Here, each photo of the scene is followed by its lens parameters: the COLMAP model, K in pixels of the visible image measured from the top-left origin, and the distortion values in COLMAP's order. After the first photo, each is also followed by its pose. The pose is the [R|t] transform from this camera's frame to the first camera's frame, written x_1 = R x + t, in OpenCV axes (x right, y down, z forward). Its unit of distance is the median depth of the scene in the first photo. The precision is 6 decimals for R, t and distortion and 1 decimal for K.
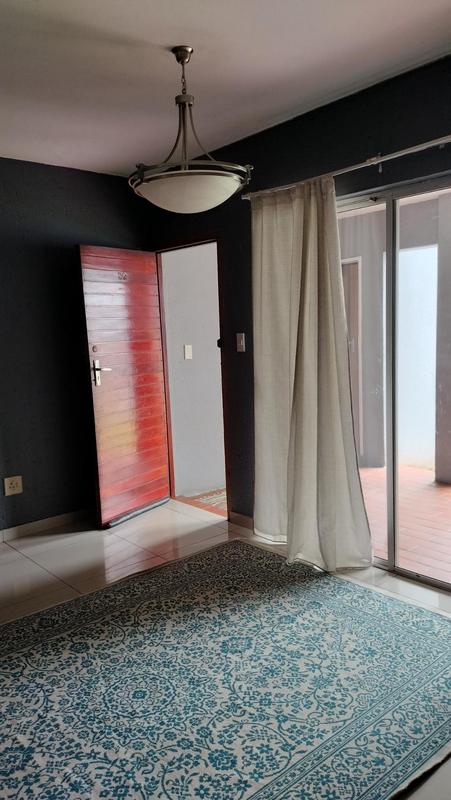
lens RADIAL K [[595.6, 0, 220.0], [0, 595.6, 398.8], [0, 0, 1]] dist [0.092695, -0.099617]
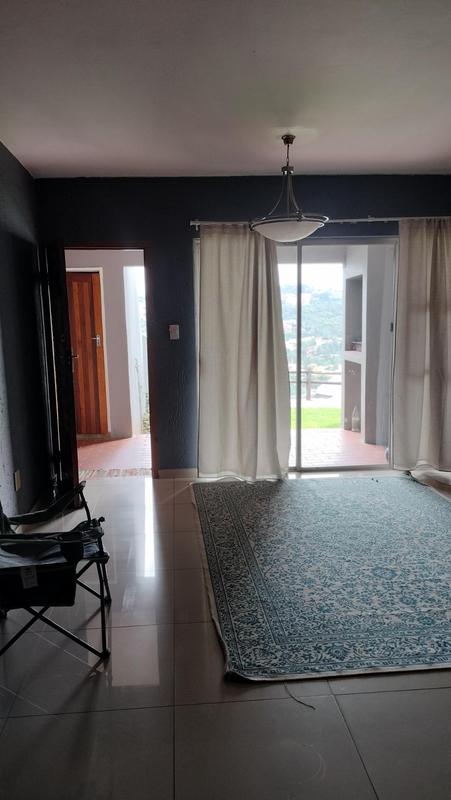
lens RADIAL K [[595.6, 0, 220.0], [0, 595.6, 398.8], [0, 0, 1]] dist [0.092695, -0.099617]
pose [[-0.567803, 0.169072, -0.805615, 1.276363], [-0.051998, 0.969358, 0.240085, -0.238529], [0.821521, 0.178211, -0.541613, 1.473598]]
